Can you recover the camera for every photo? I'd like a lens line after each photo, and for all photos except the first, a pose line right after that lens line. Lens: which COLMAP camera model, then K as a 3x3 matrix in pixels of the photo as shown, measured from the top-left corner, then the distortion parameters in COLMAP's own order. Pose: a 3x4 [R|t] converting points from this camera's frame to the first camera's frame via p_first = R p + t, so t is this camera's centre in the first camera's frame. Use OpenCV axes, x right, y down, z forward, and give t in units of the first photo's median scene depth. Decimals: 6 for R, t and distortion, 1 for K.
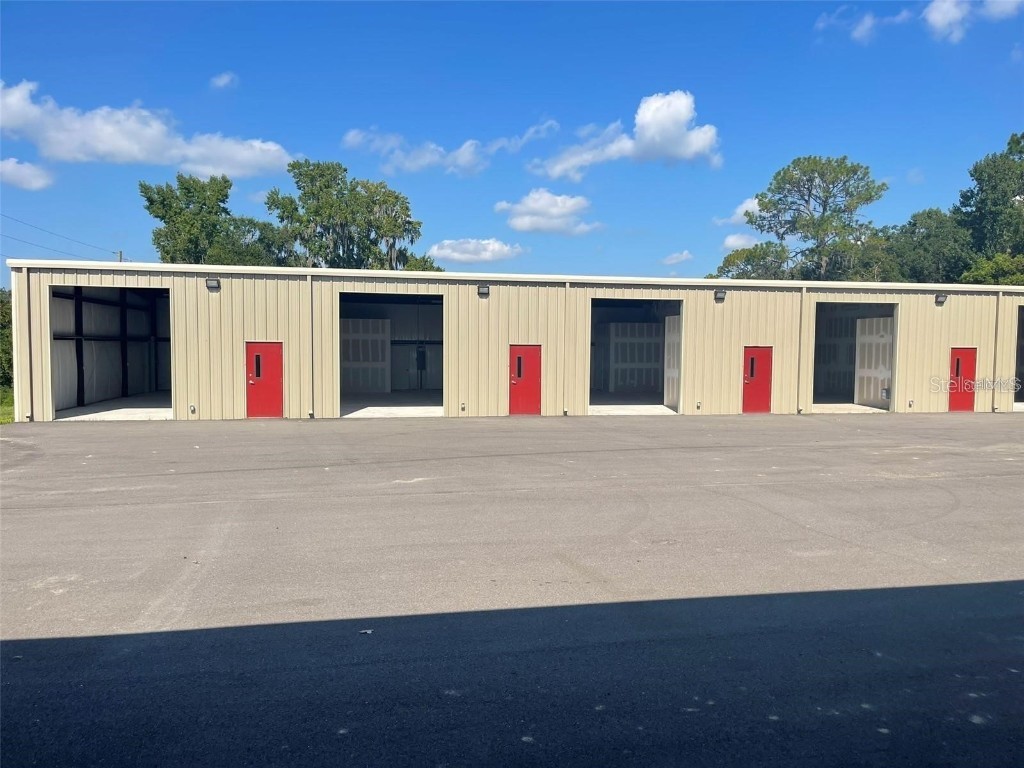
lens RADIAL K [[728.4, 0, 540.1], [0, 728.4, 381.2], [0, 0, 1]] dist [0.087026, -0.114218]
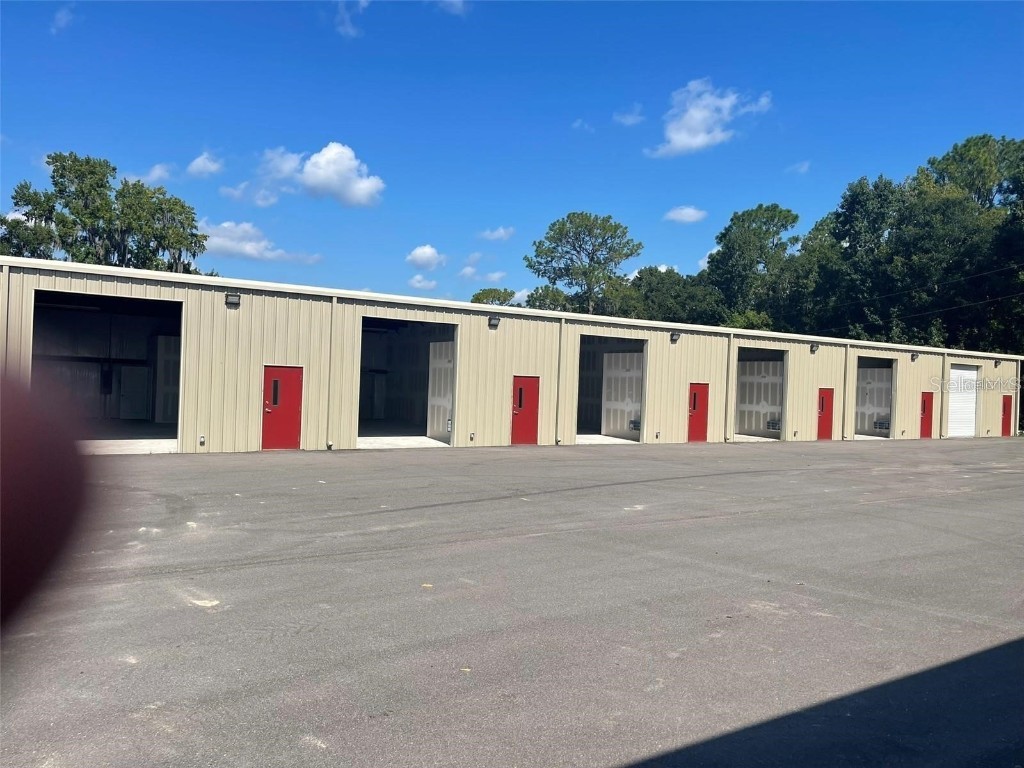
lens RADIAL K [[728.4, 0, 540.1], [0, 728.4, 381.2], [0, 0, 1]] dist [0.087026, -0.114218]
pose [[0.931684, 0.024155, 0.362465, -0.109118], [-0.007876, 0.998896, -0.046321, 0.001320], [-0.363183, 0.040302, 0.930846, 0.009795]]
